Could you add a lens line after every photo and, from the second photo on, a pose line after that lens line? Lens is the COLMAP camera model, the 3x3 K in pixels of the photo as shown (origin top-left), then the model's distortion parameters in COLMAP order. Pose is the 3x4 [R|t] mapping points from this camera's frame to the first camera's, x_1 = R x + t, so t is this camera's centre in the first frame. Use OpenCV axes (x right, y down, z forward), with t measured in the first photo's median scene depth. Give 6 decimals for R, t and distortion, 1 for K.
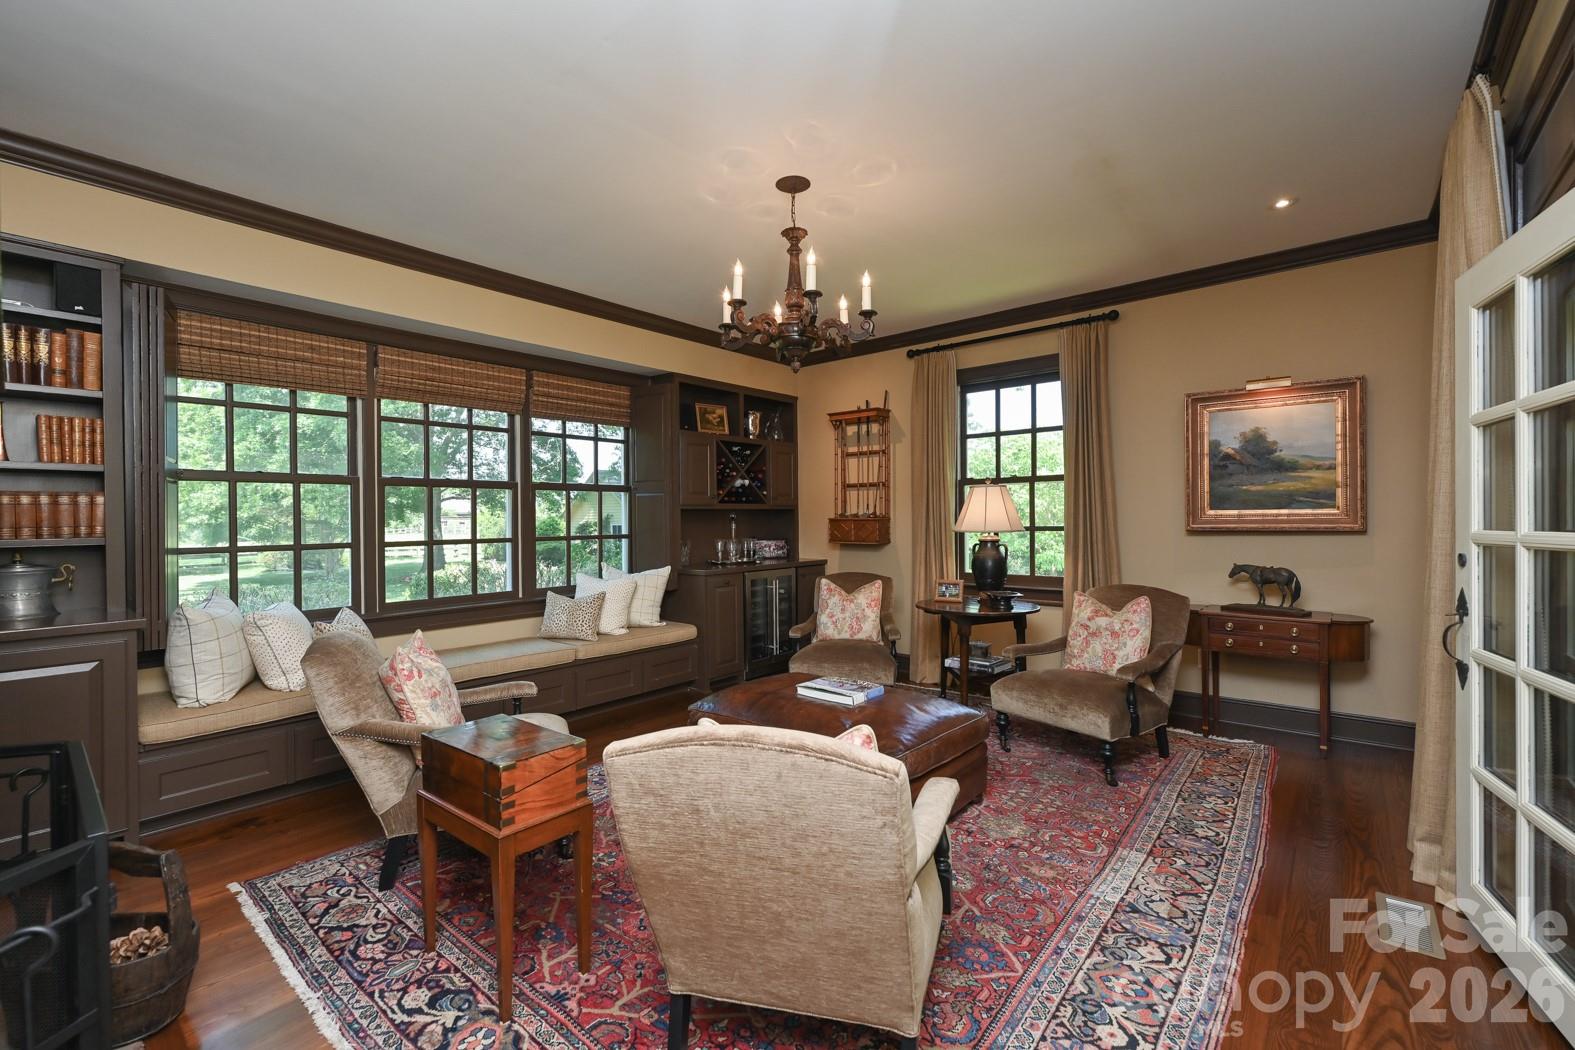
lens RADIAL K [[659.5, 0, 791.3], [0, 659.5, 527.0], [0, 0, 1]] dist [-0.001942, -0.000432]
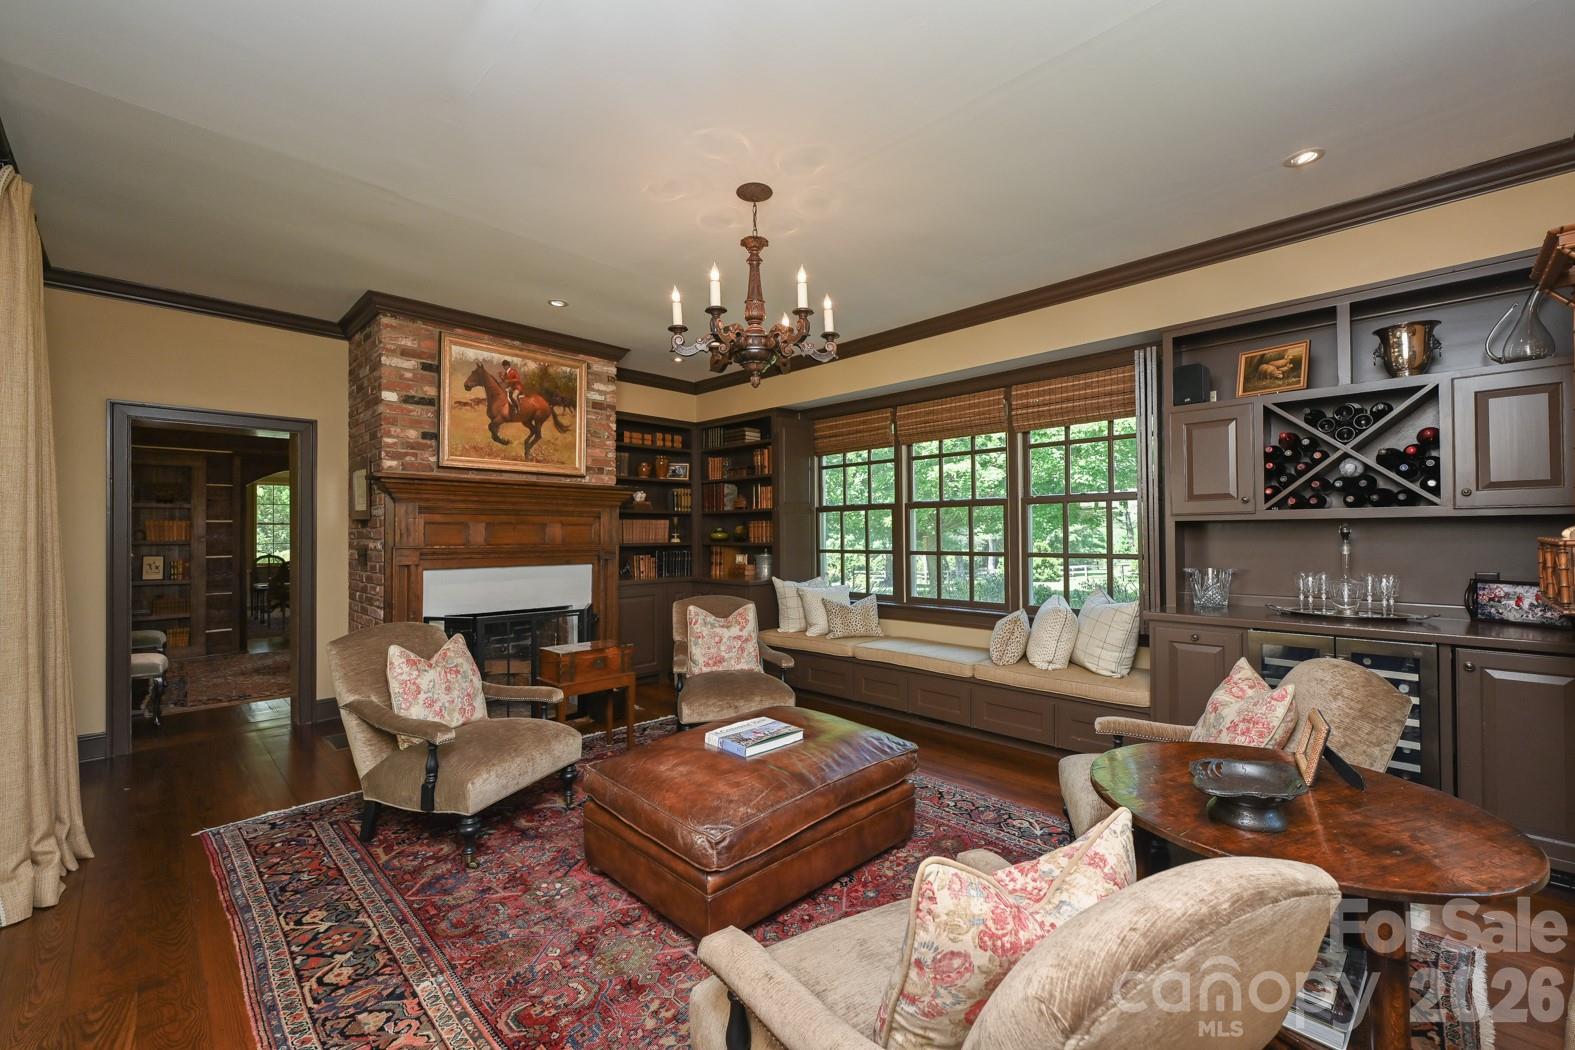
lens RADIAL K [[659.5, 0, 791.3], [0, 659.5, 527.0], [0, 0, 1]] dist [-0.001942, -0.000432]
pose [[-0.091468, -0.000434, -0.995808, 1.283351], [-0.007777, 0.999970, 0.000278, -0.042035], [0.995778, 0.007770, -0.091469, 1.531864]]
